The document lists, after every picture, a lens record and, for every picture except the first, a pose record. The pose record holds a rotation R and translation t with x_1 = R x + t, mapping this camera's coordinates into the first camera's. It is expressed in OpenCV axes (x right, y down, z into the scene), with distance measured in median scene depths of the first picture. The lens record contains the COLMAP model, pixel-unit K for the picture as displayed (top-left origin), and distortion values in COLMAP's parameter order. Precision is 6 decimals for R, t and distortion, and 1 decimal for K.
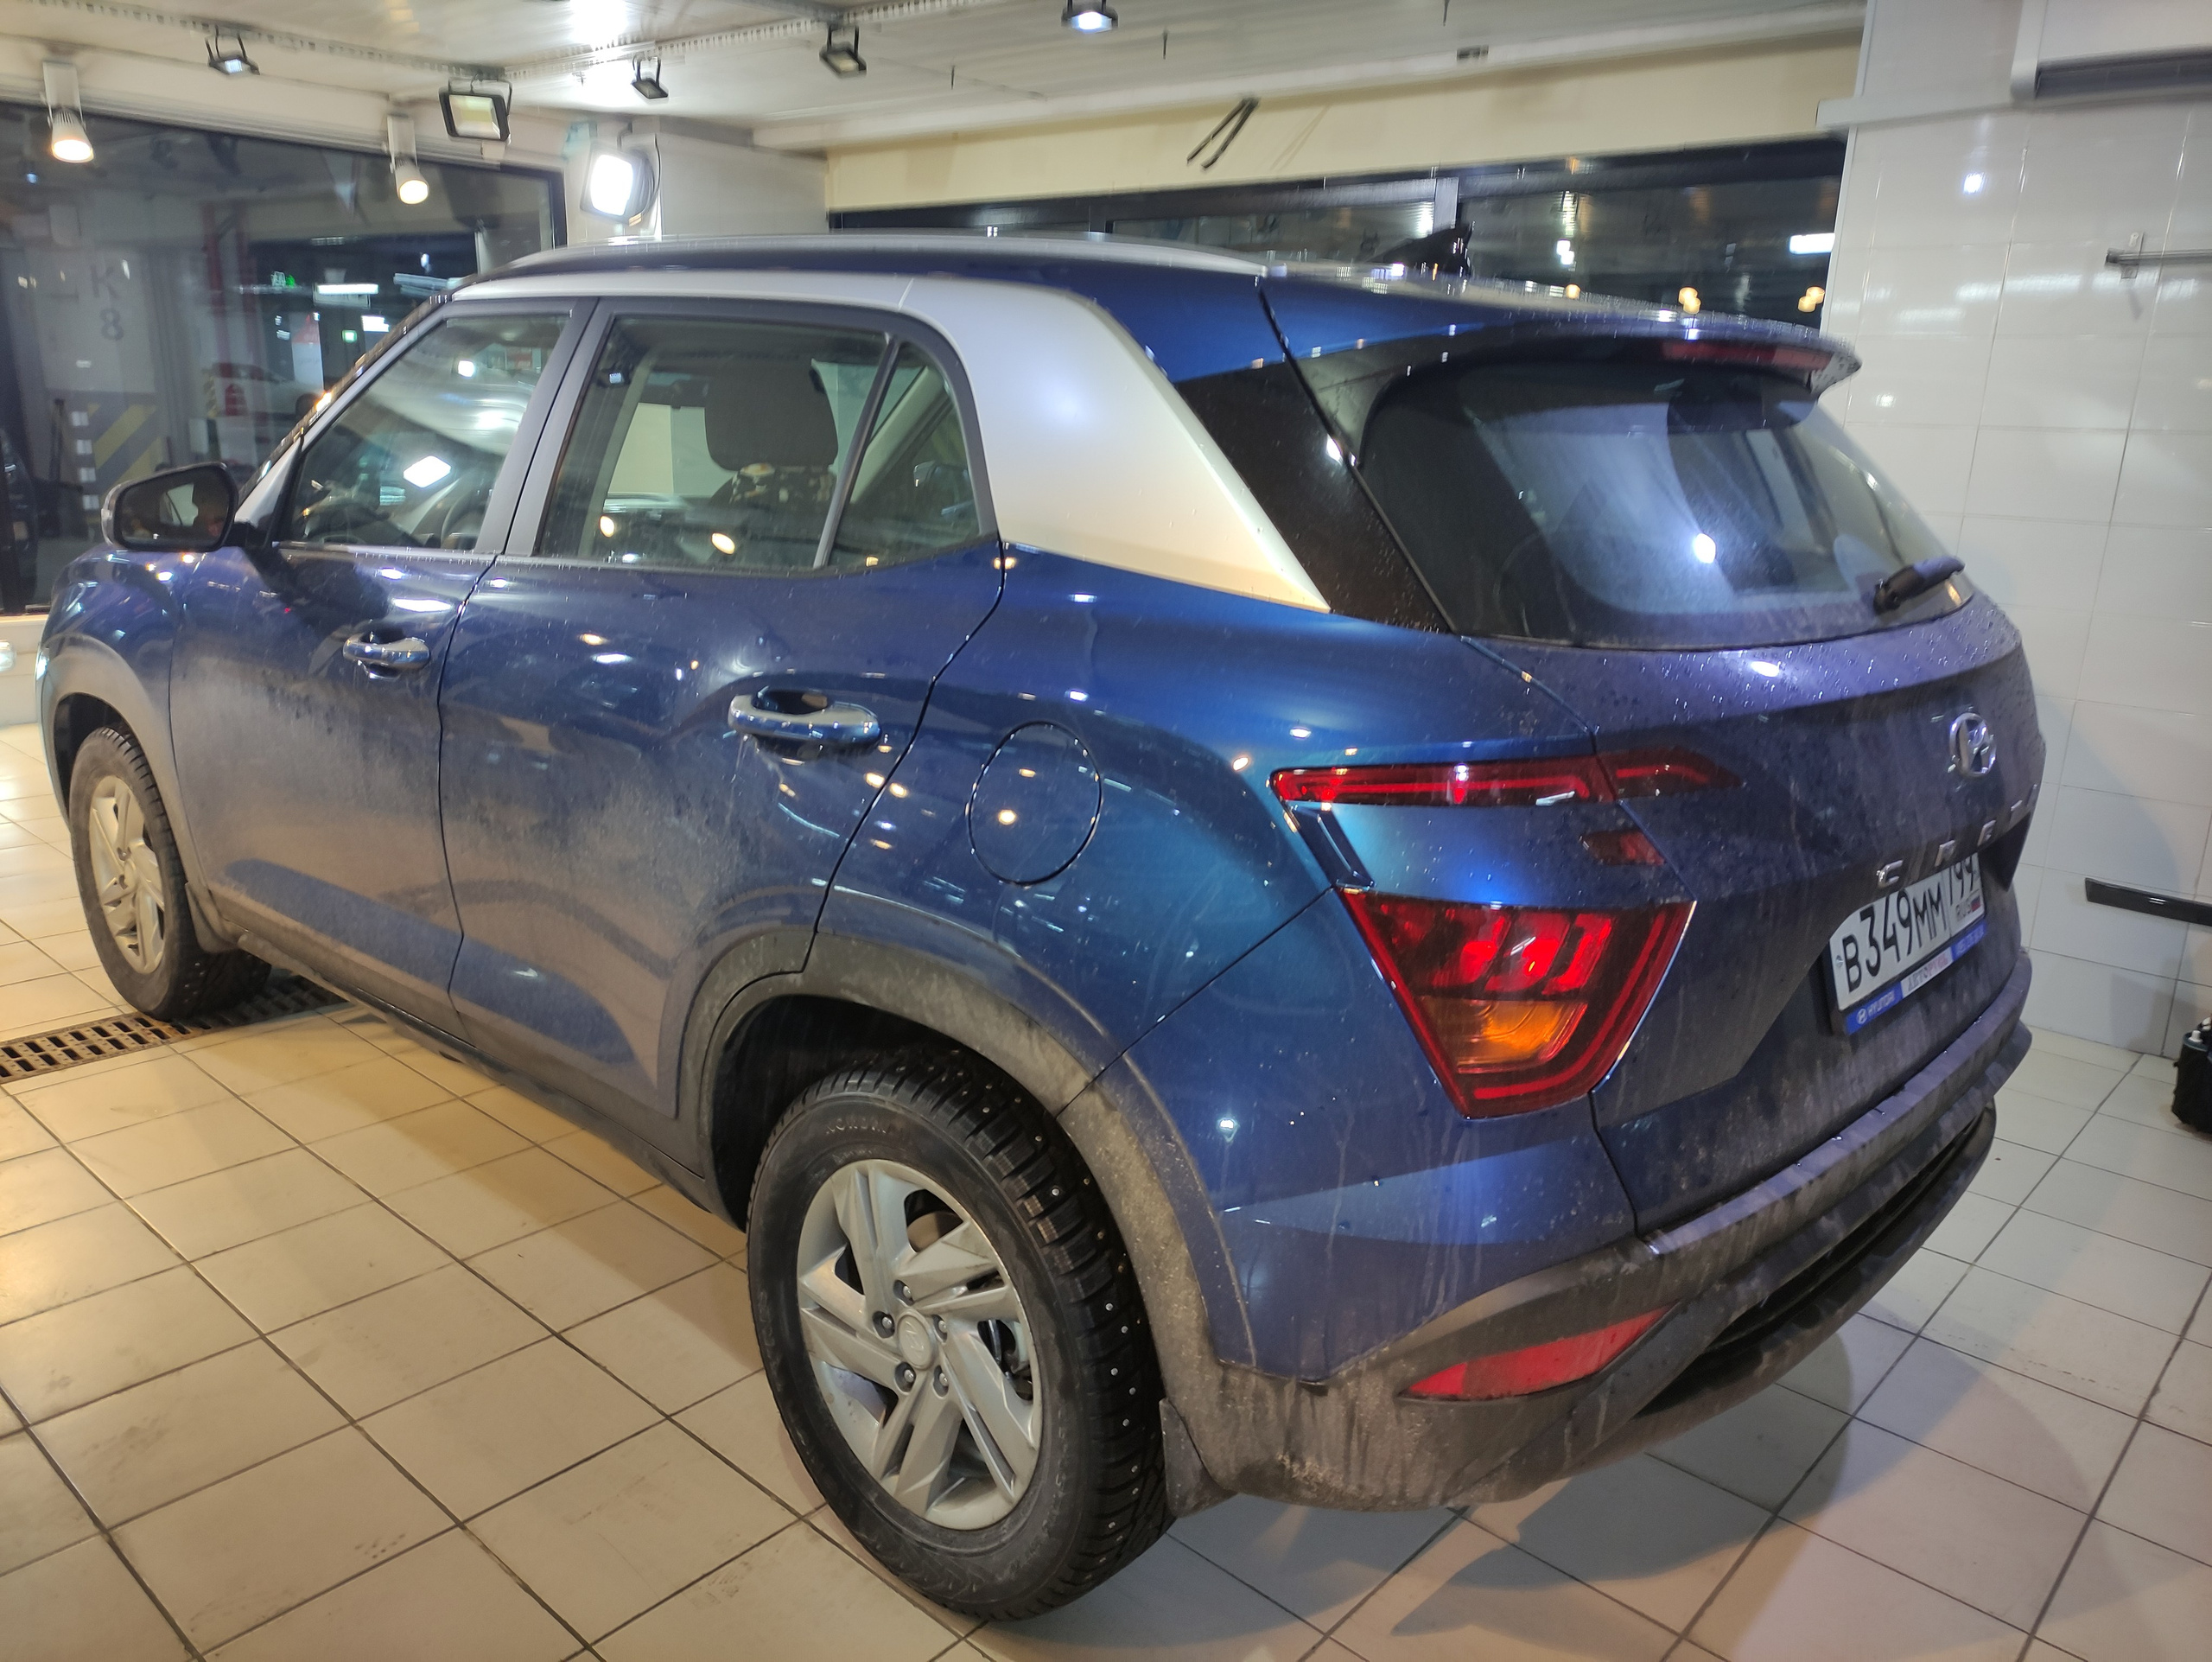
lens RADIAL K [[1609.8, 0, 1112.1], [0, 1609.8, 822.2], [0, 0, 1]] dist [0.051160, -0.005307]
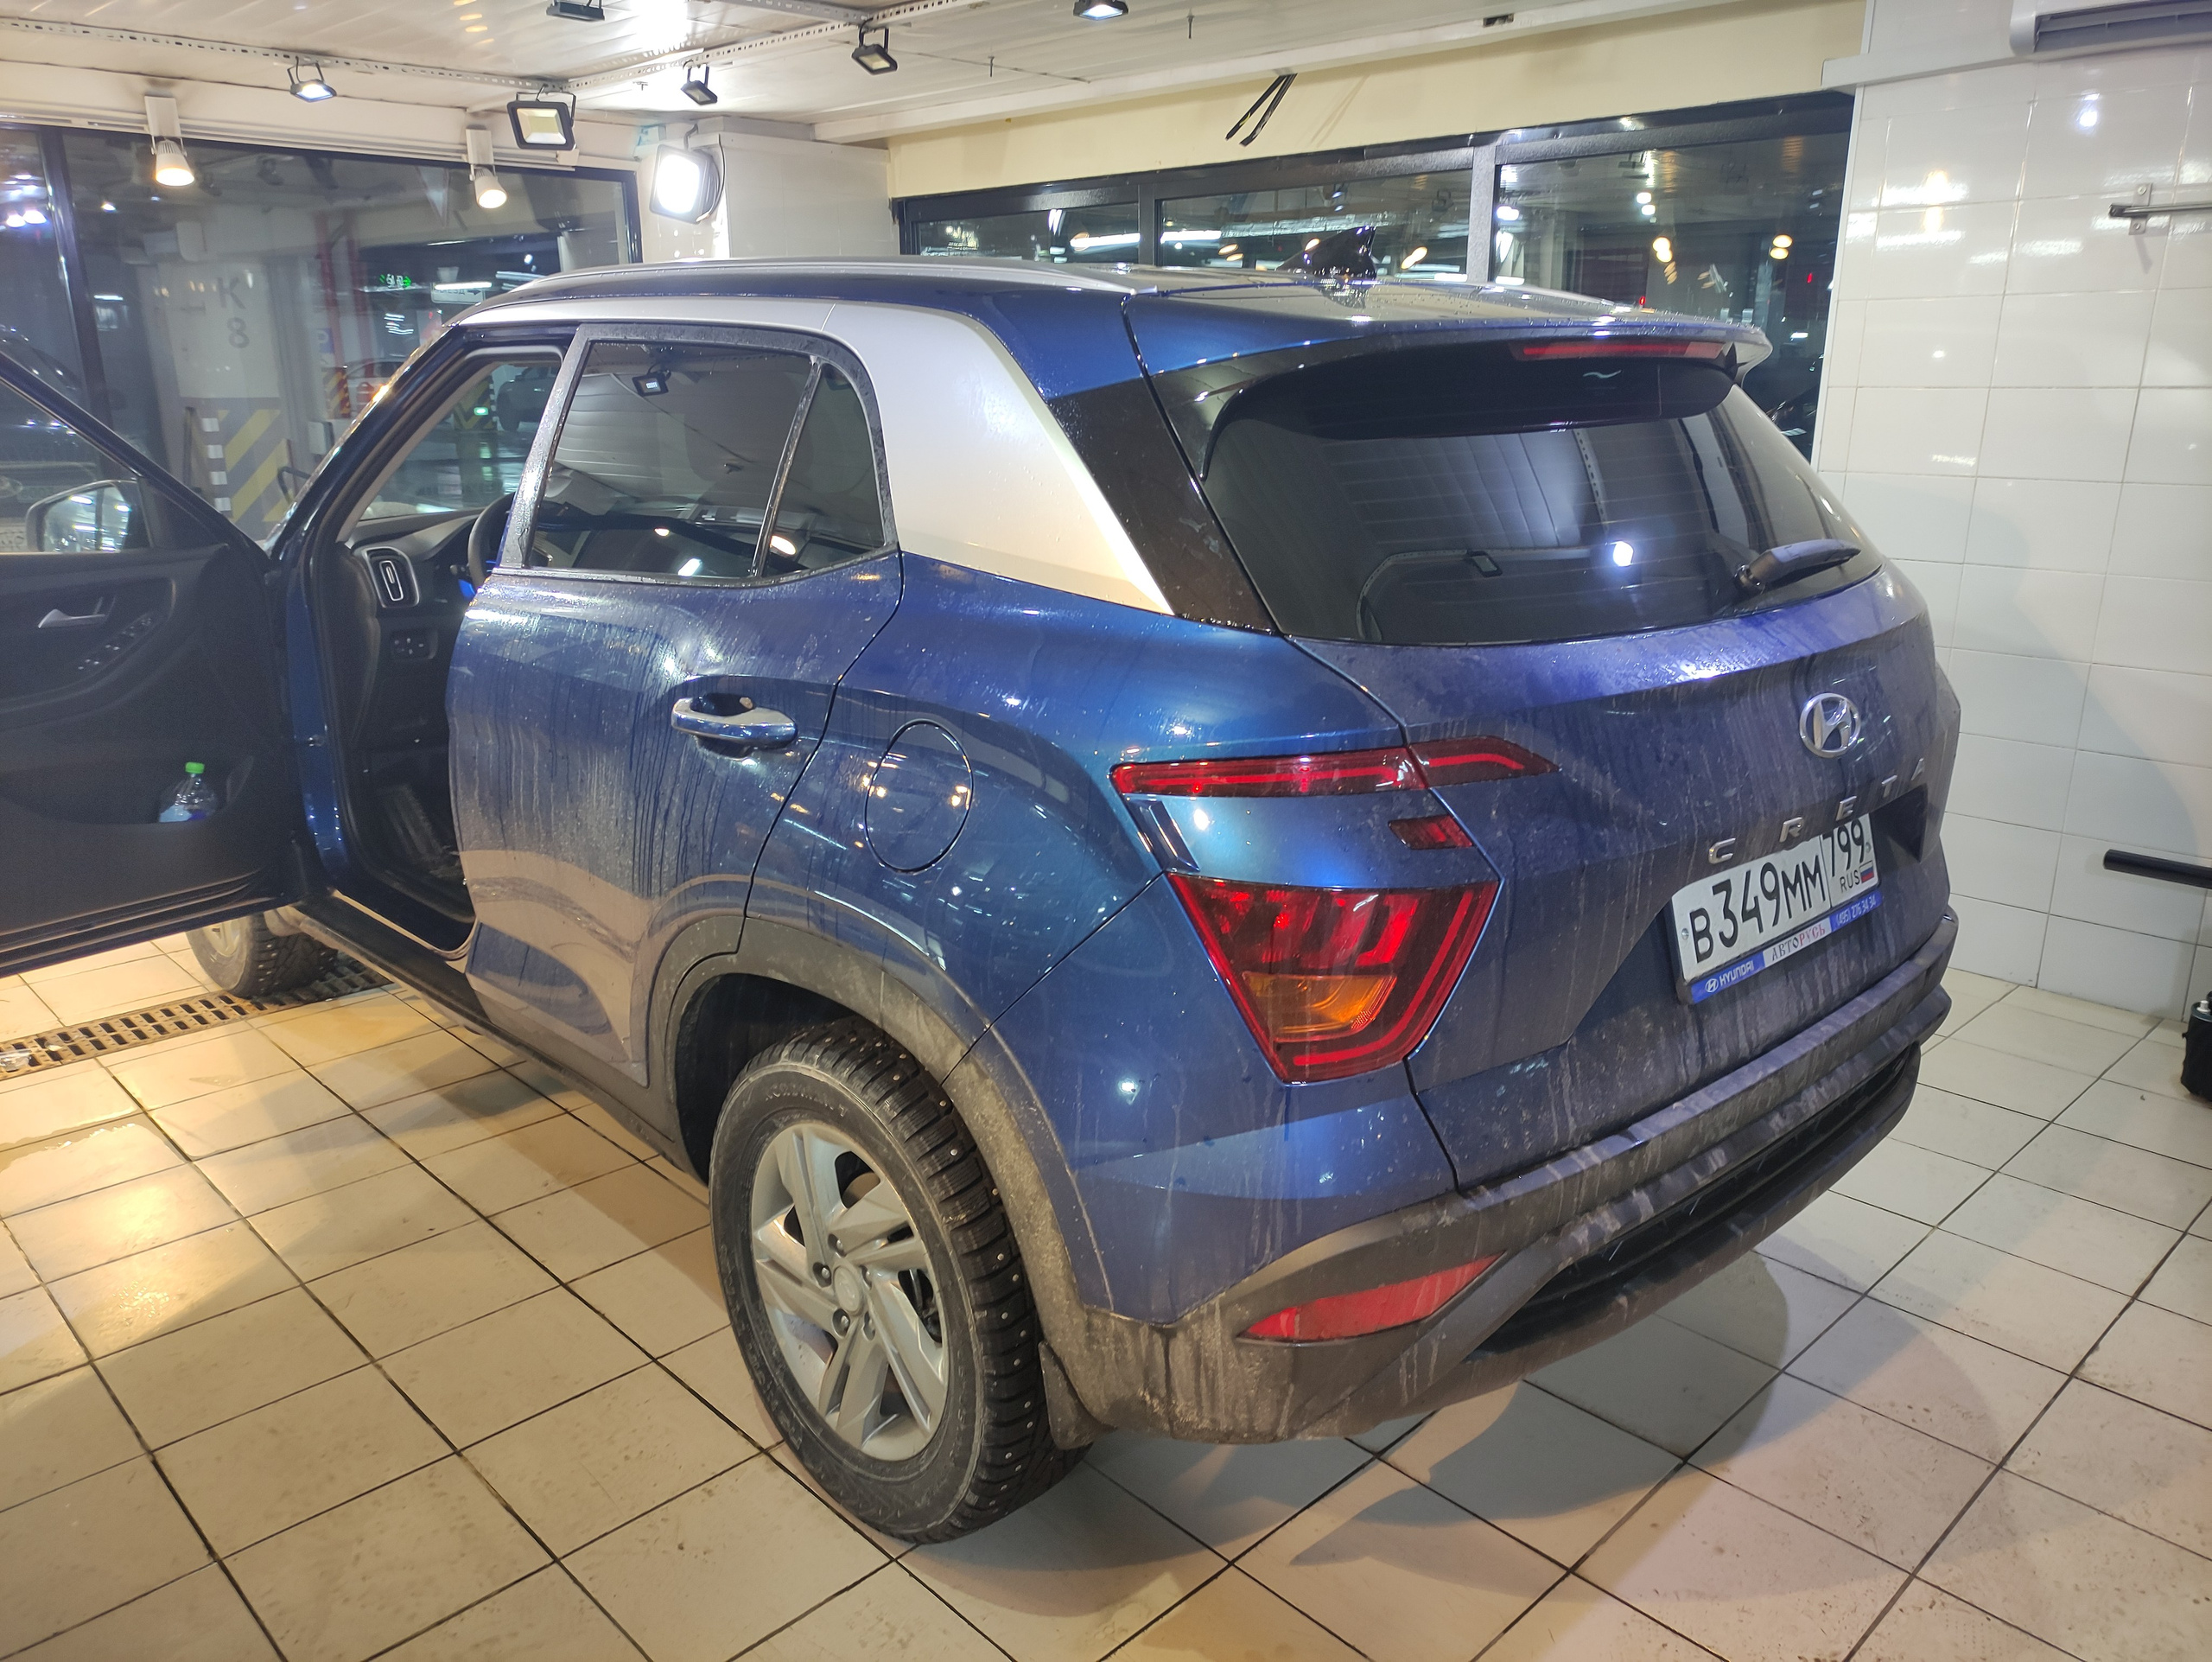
lens RADIAL K [[1609.8, 0, 1098.3], [0, 1609.8, 827.8], [0, 0, 1]] dist [0.051160, -0.005307]
pose [[0.997114, -0.014337, -0.074549, 0.119957], [0.015937, 0.999654, 0.020908, -0.009043], [0.074224, -0.022036, 0.996998, -0.059215]]
